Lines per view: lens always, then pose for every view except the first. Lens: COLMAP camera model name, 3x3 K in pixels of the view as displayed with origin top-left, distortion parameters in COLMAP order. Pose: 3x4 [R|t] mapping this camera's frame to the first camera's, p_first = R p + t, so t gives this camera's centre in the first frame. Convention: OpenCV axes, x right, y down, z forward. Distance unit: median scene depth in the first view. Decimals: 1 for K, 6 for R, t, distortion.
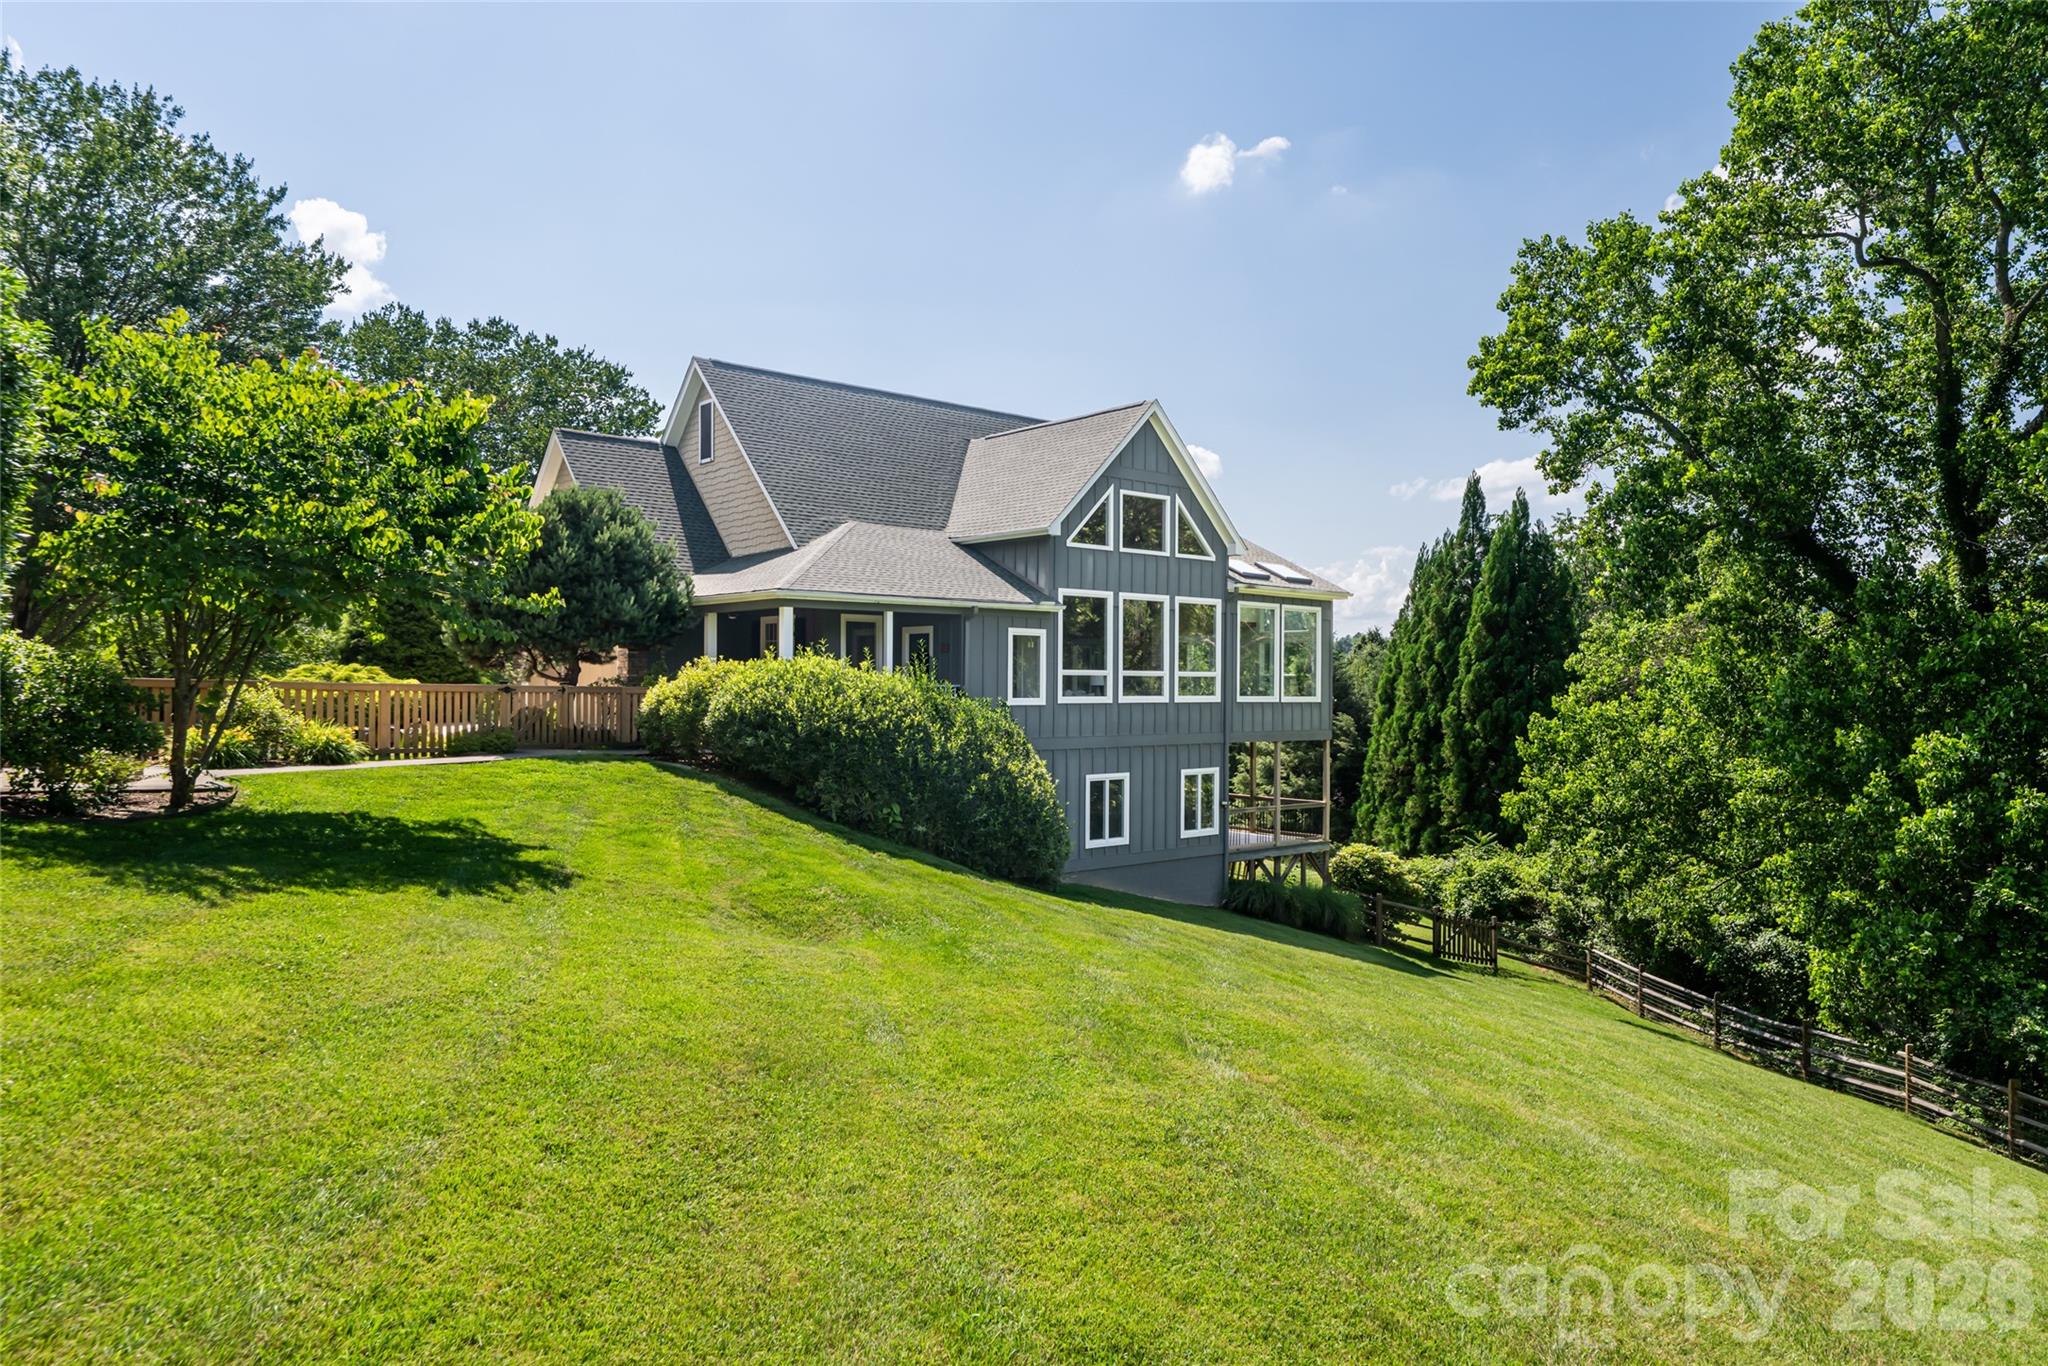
lens RADIAL K [[1232.4, 0, 1025.2], [0, 1232.4, 677.9], [0, 0, 1]] dist [-0.009718, -0.000431]
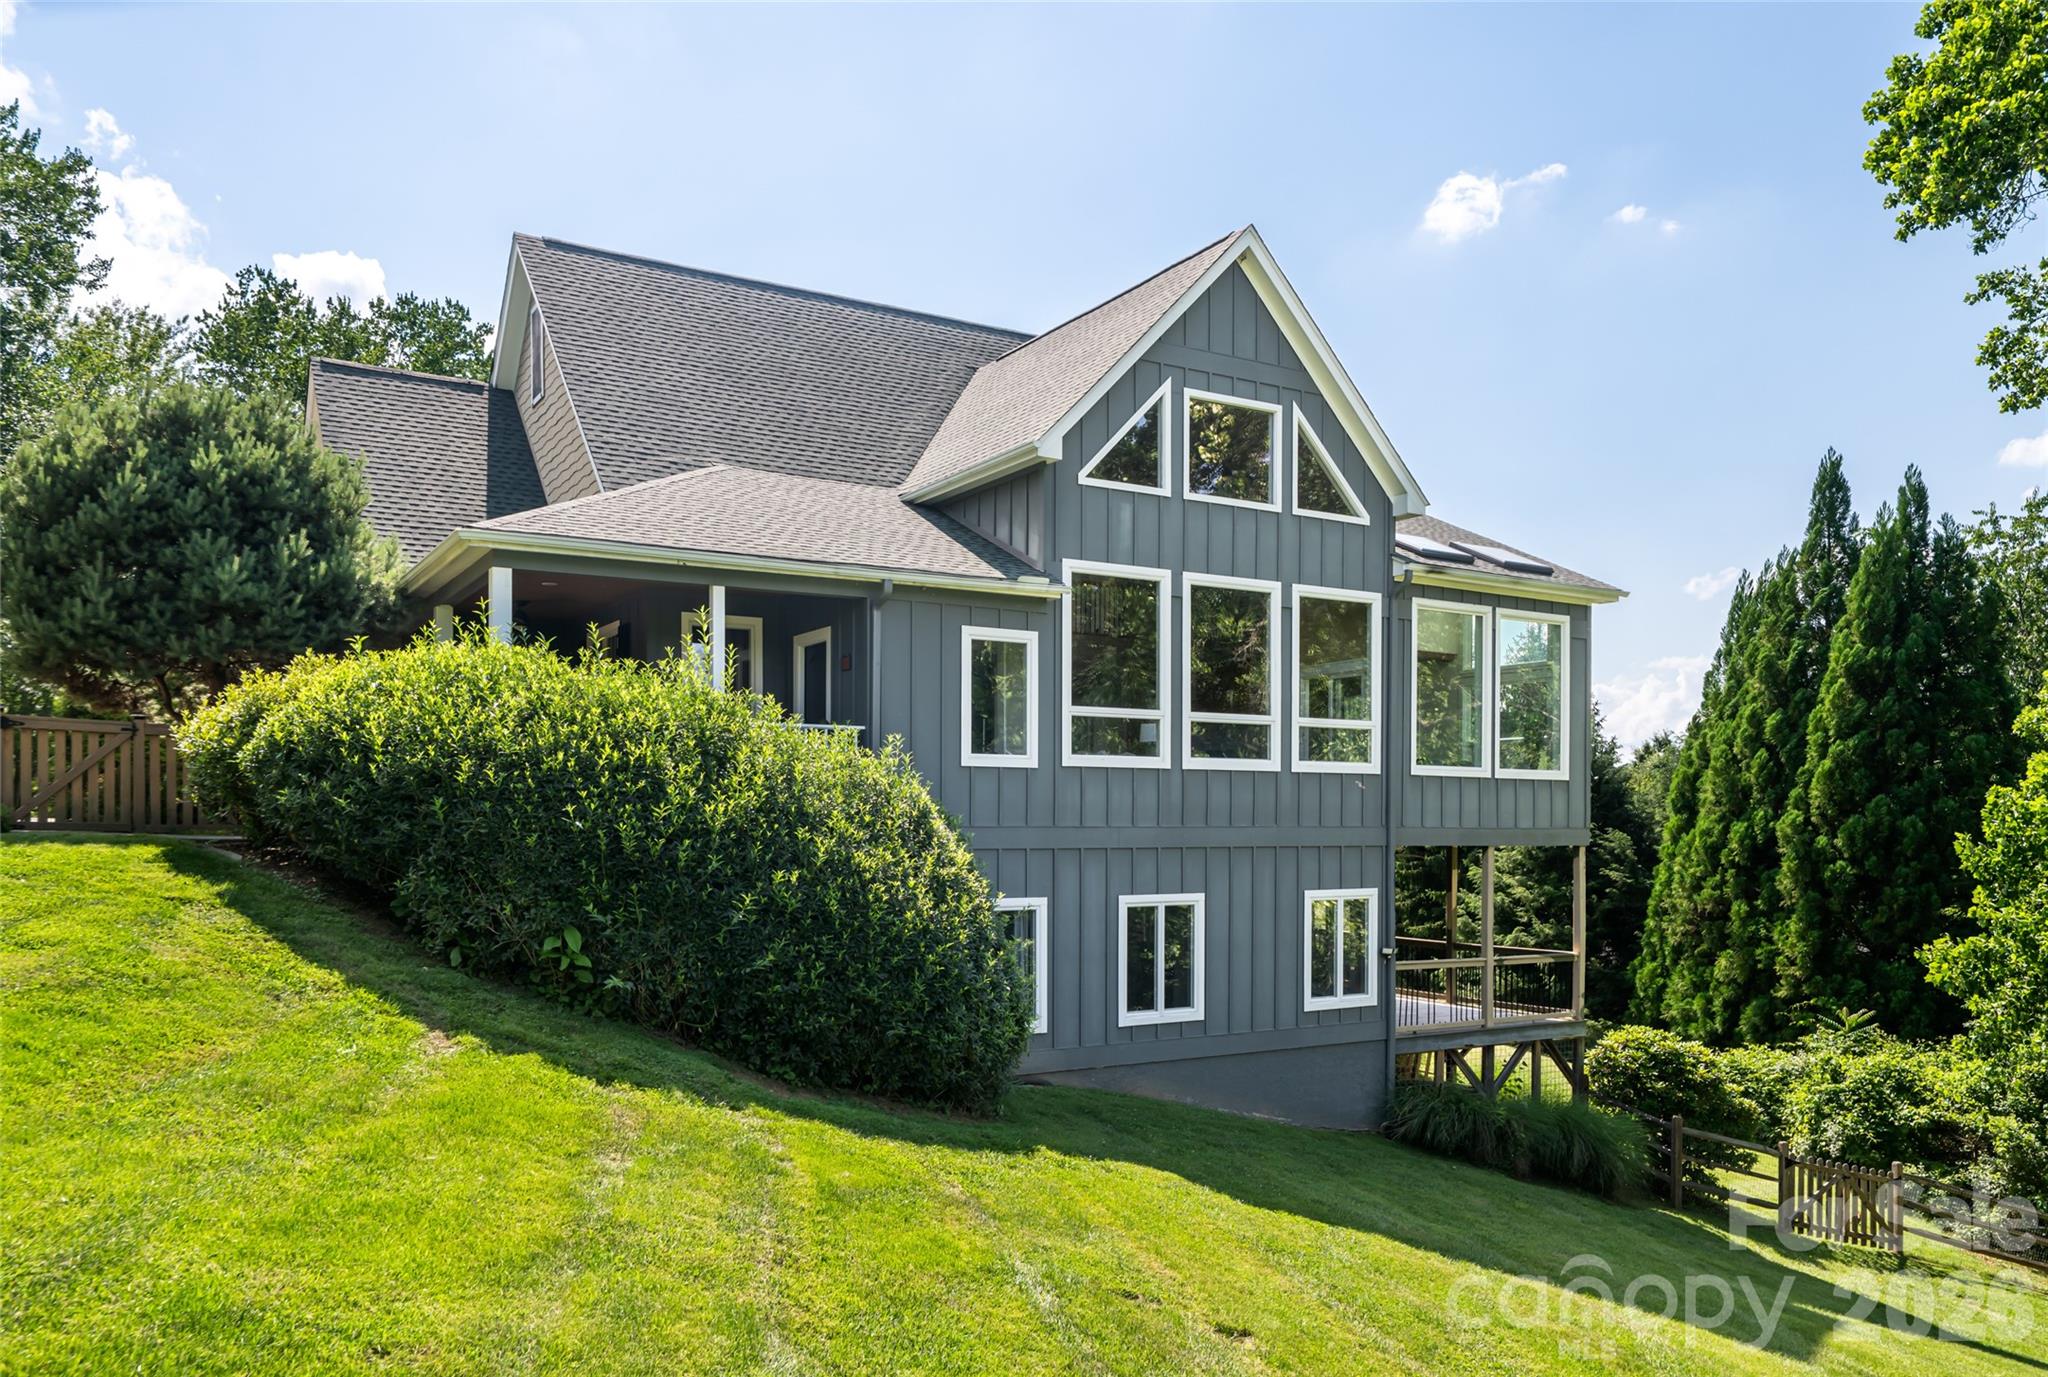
lens RADIAL K [[1438.4, 0, 968.4], [0, 1438.4, 832.8], [0, 0, 1]] dist [0.003924, -0.002560]
pose [[0.985270, -0.001952, -0.170997, 0.080870], [0.004190, 0.999910, 0.012728, 0.035792], [0.170957, -0.013257, 0.985189, 0.296765]]
